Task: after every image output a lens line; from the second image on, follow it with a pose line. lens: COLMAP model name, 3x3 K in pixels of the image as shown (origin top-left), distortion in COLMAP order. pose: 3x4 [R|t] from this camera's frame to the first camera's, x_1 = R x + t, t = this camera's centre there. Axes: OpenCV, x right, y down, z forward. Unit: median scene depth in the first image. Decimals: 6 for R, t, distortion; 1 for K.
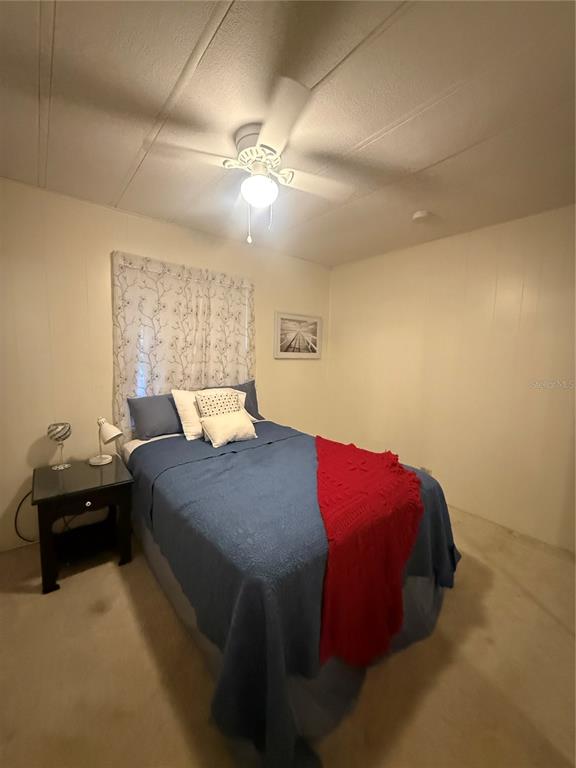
lens RADIAL K [[306.5, 0, 285.5], [0, 306.5, 385.0], [0, 0, 1]] dist [-0.000422, -0.000021]
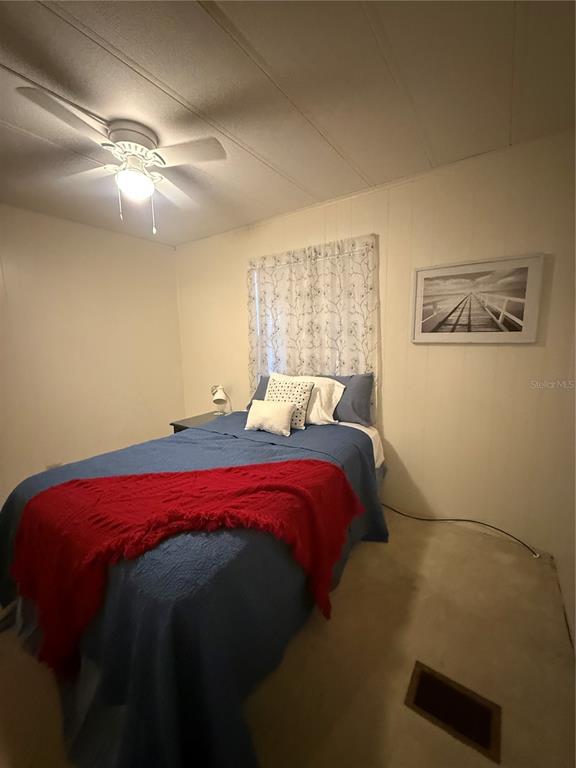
lens RADIAL K [[306.5, 0, 287.2], [0, 306.5, 380.8], [0, 0, 1]] dist [-0.000422, -0.000021]
pose [[0.275243, 0.108202, -0.955266, 0.525772], [-0.085746, 0.992449, 0.087708, -0.041136], [0.957543, 0.057769, 0.282443, 0.562769]]
